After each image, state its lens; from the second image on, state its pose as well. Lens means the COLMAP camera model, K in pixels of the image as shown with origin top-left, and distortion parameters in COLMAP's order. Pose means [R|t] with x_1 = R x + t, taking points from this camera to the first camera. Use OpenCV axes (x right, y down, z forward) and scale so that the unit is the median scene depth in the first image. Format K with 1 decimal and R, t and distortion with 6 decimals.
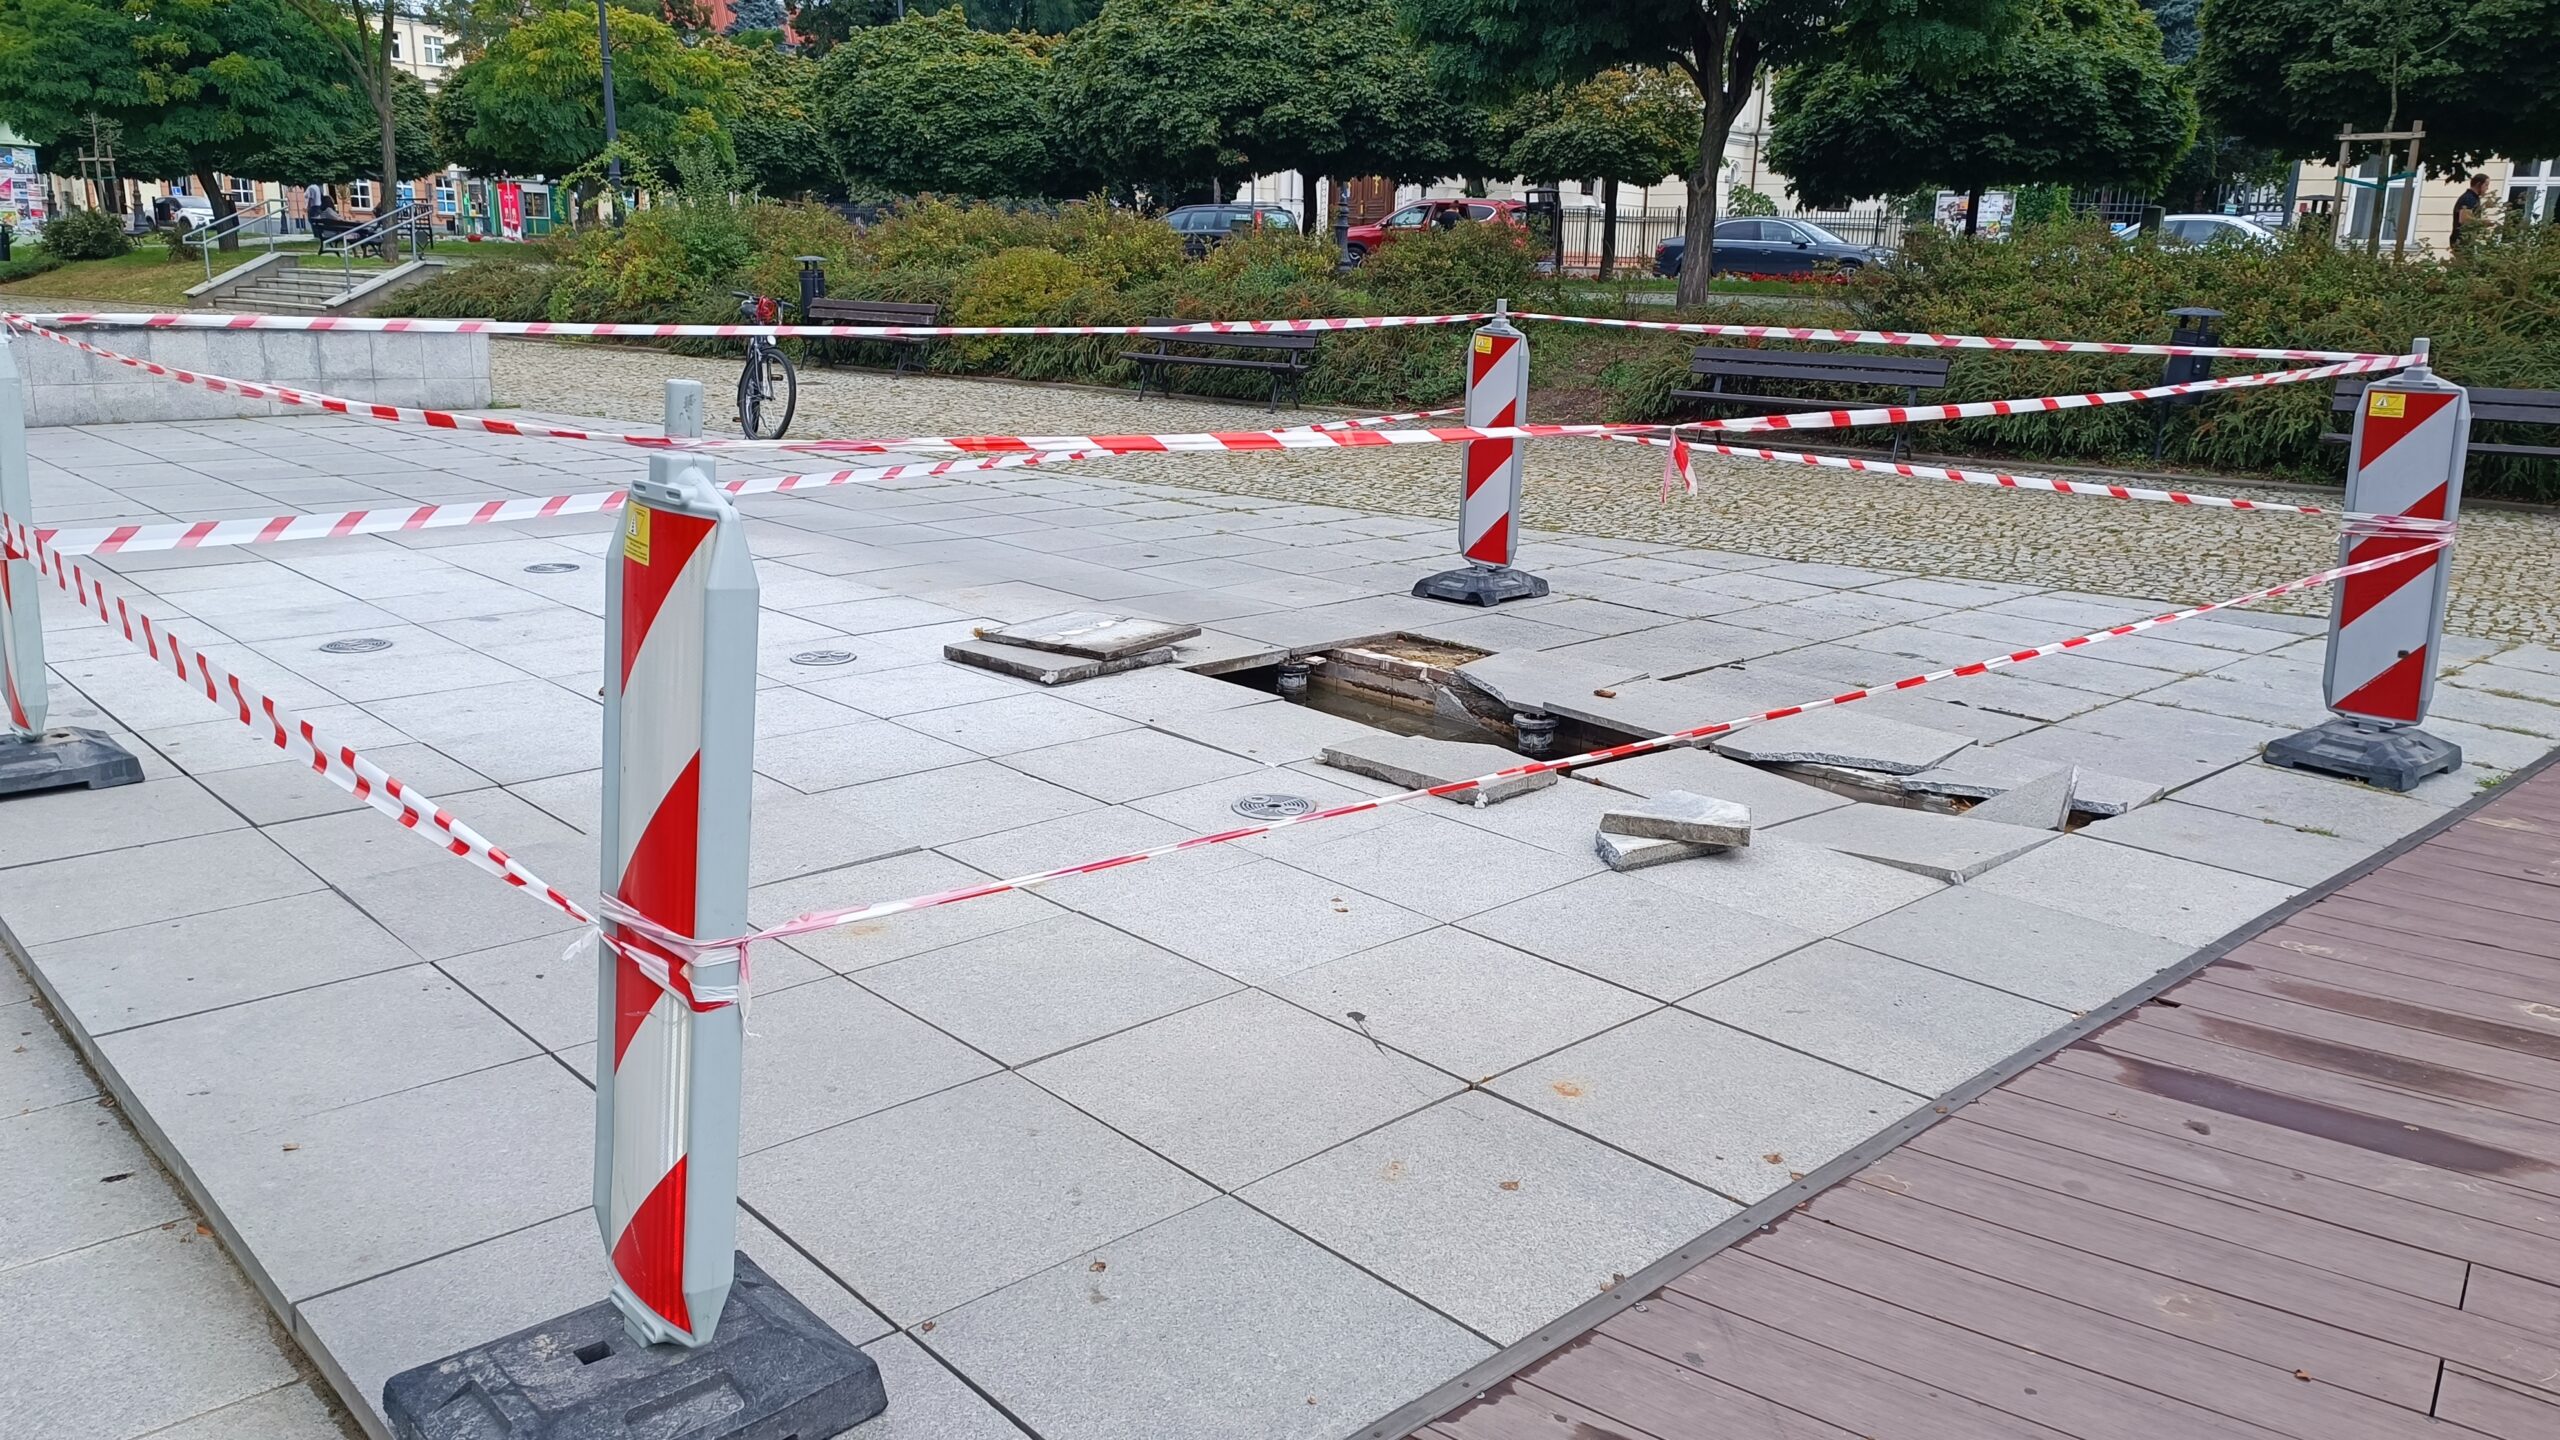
lens RADIAL K [[1841.1, 0, 1273.3], [0, 1841.1, 708.4], [0, 0, 1]] dist [0.050937, -0.049240]
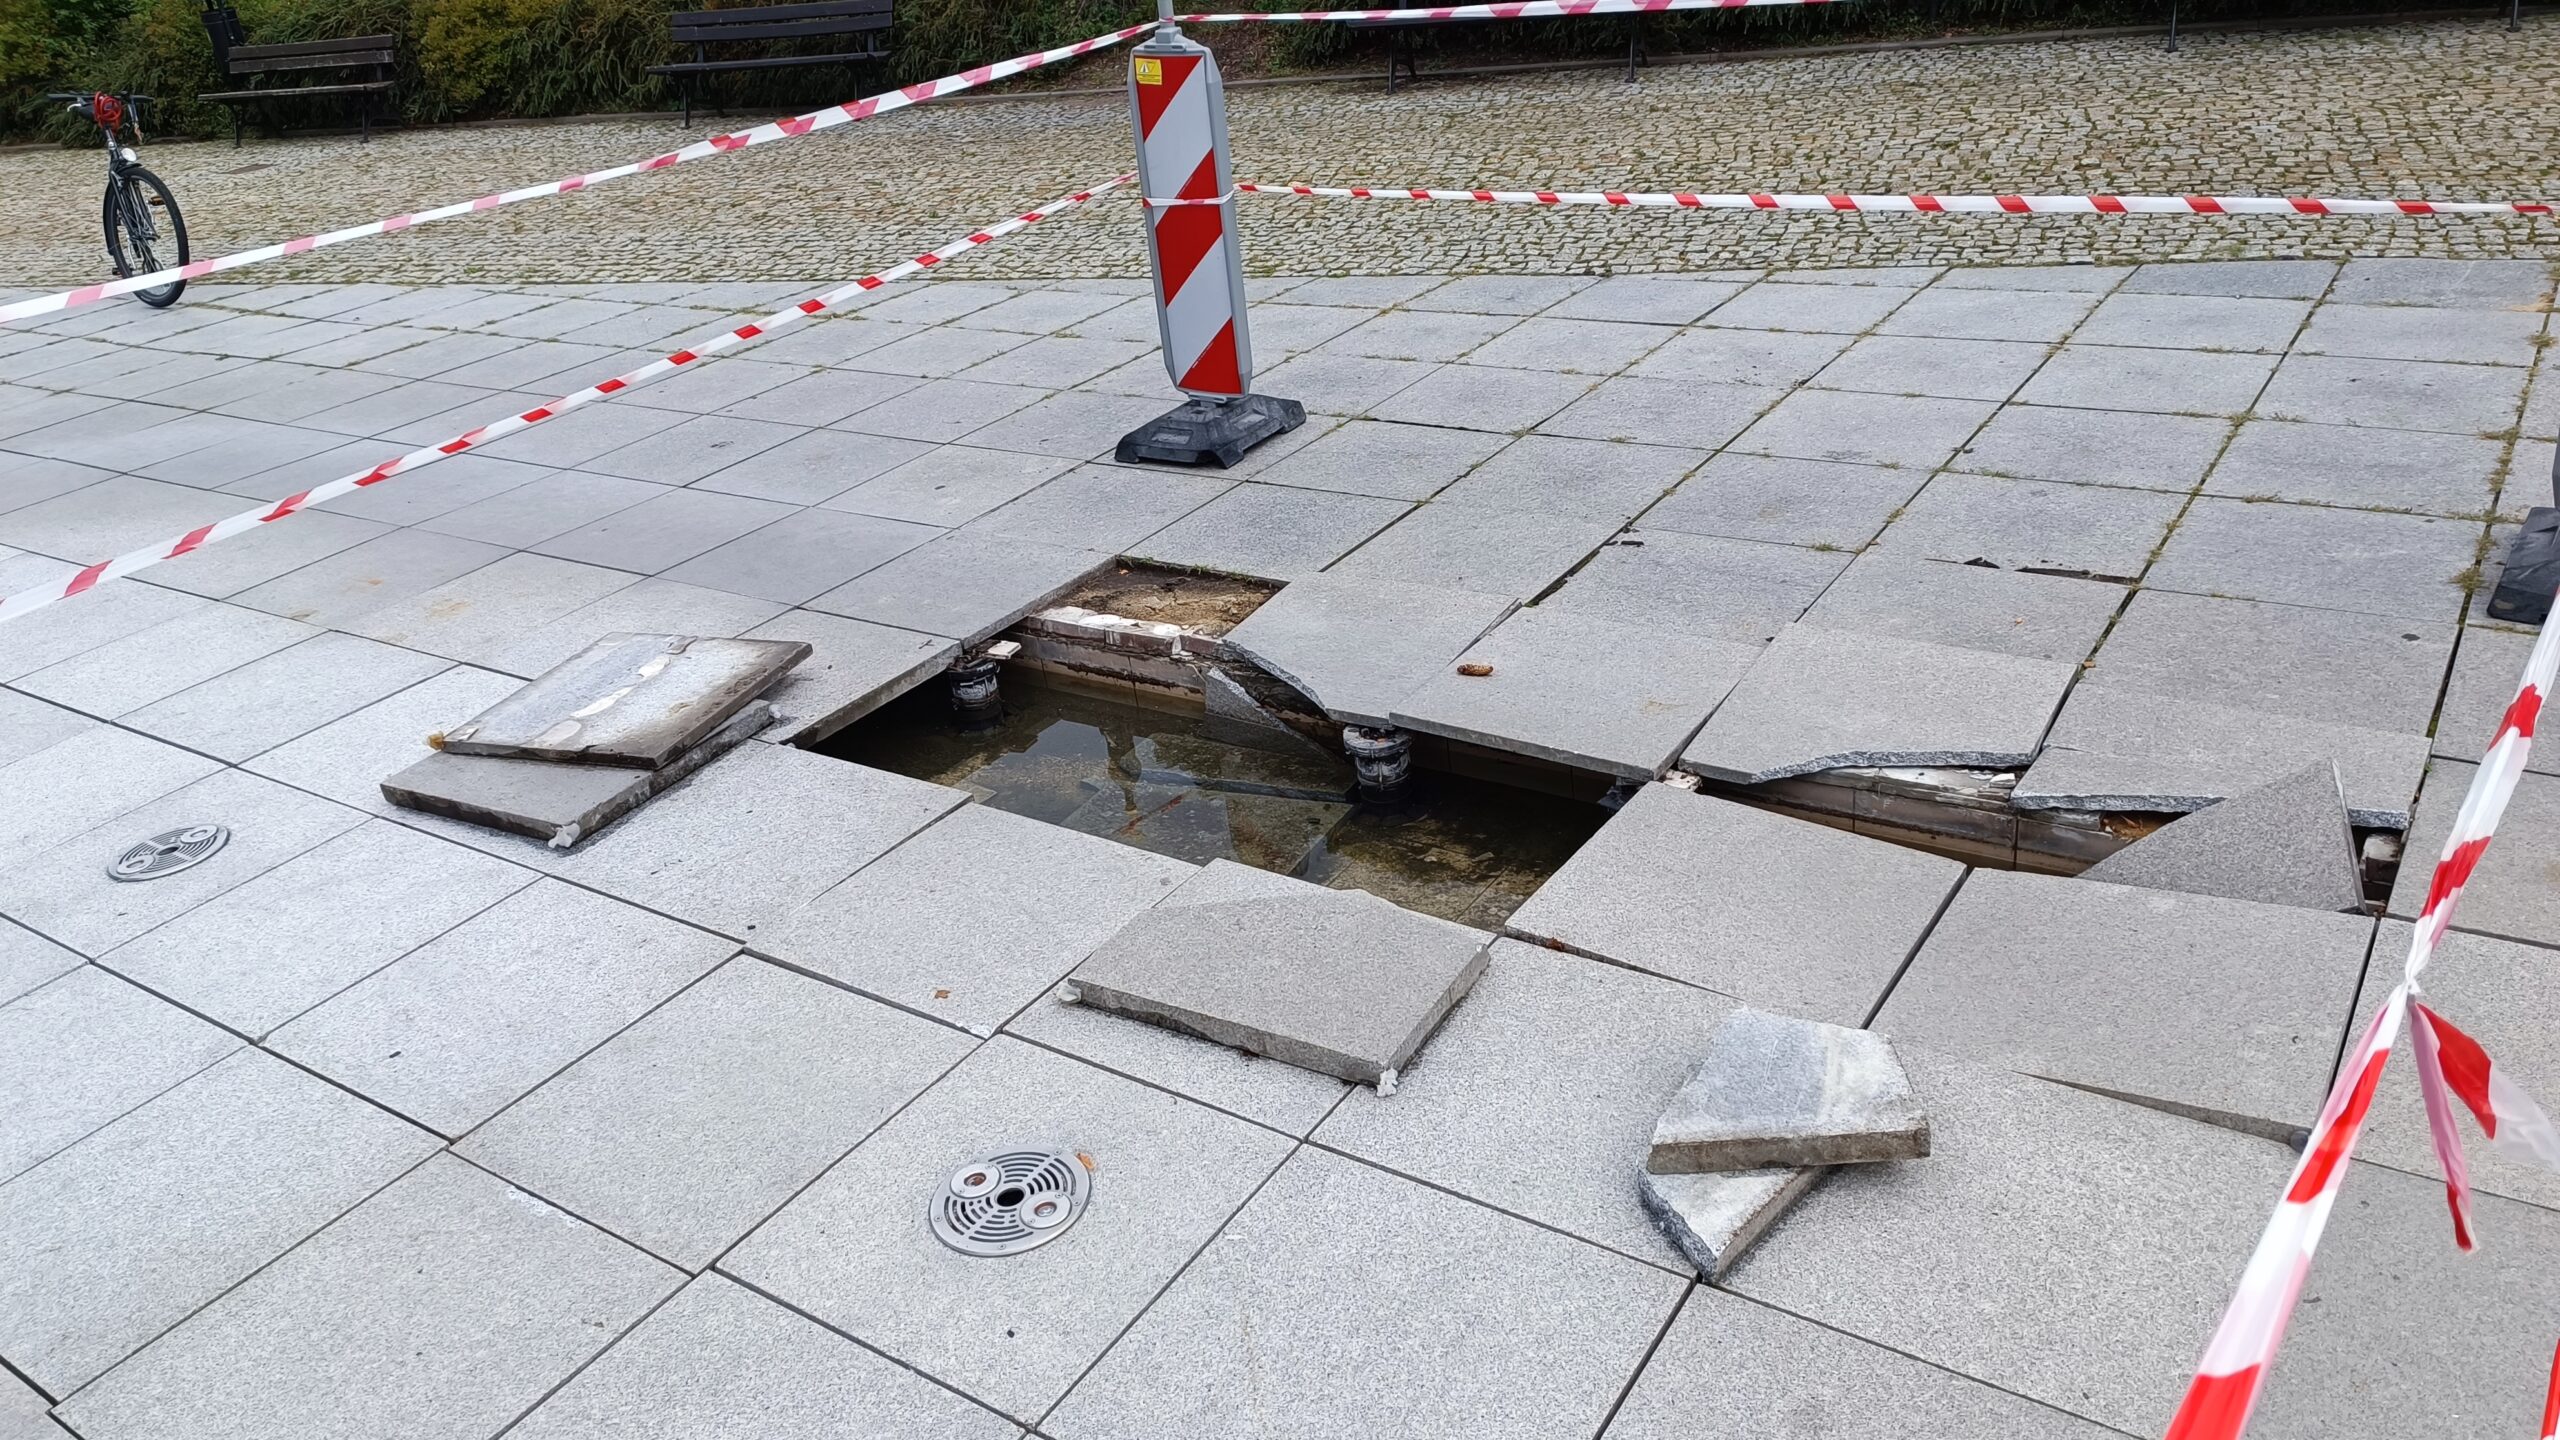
lens RADIAL K [[1841.1, 0, 1273.3], [0, 1841.1, 708.4], [0, 0, 1]] dist [0.050937, -0.049240]
pose [[0.967764, -0.211145, 0.137300, 0.018335], [0.179763, 0.960895, 0.210632, -0.107779], [-0.176405, -0.179161, 0.967875, 0.309316]]
